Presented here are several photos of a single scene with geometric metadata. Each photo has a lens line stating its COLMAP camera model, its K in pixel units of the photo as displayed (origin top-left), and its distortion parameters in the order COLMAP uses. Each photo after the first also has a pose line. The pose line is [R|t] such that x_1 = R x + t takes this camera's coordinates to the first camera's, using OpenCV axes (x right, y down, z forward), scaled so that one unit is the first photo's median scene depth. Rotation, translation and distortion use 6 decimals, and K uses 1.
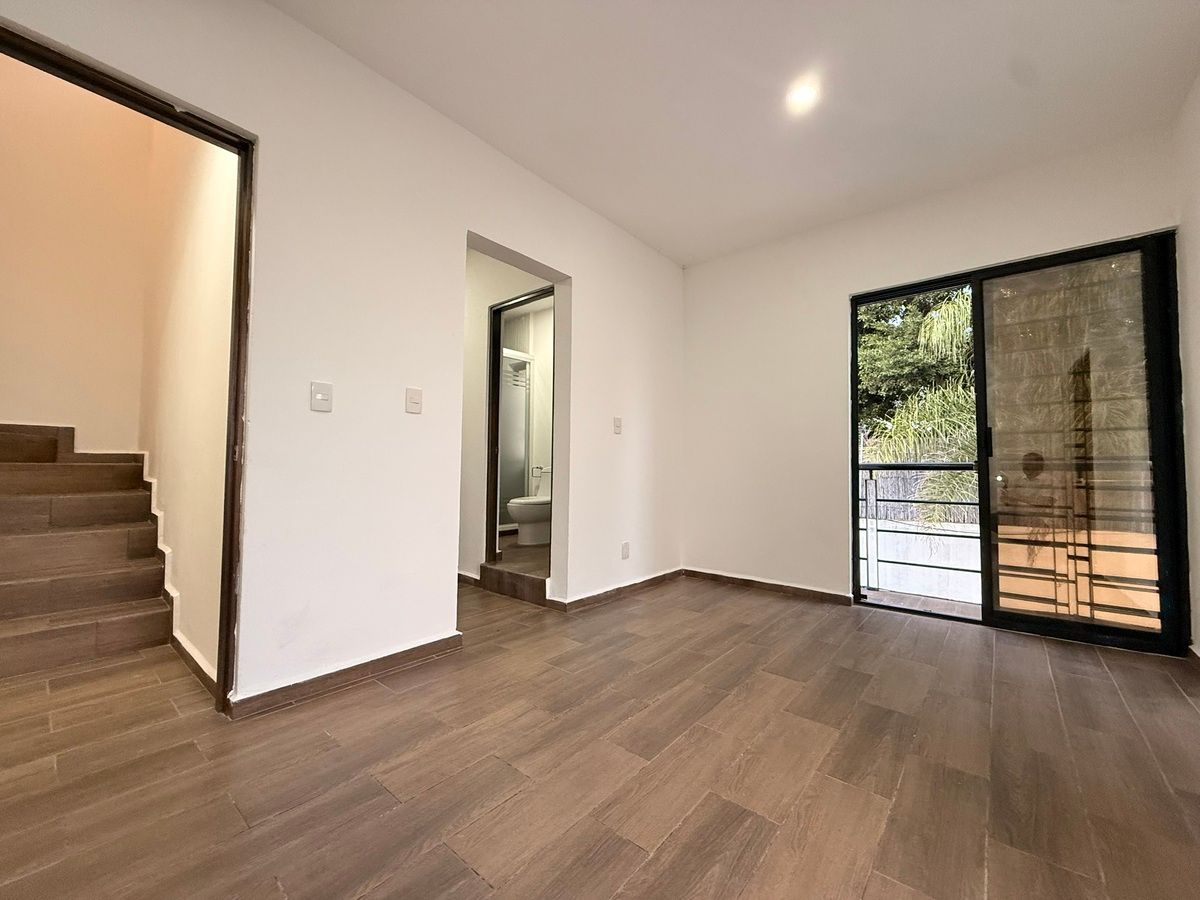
lens RADIAL K [[481.9, 0, 597.0], [0, 481.9, 451.1], [0, 0, 1]] dist [-0.000082, 0.000173]
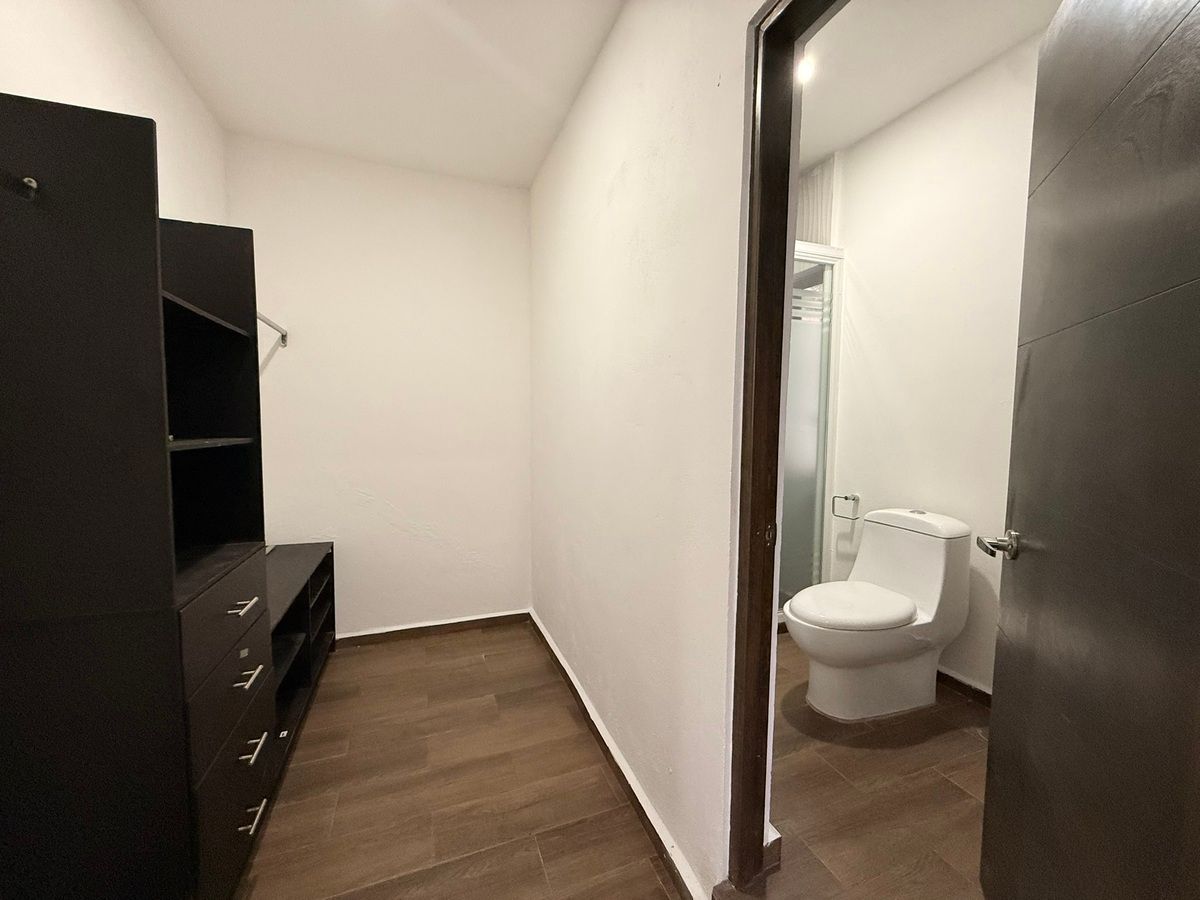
lens RADIAL K [[481.9, 0, 597.0], [0, 481.9, 451.1], [0, 0, 1]] dist [-0.000082, 0.000173]
pose [[0.878753, 0.032422, -0.476175, -0.114210], [0.017547, 0.994821, 0.100117, -0.059425], [0.476955, -0.096333, 0.873633, 0.485711]]
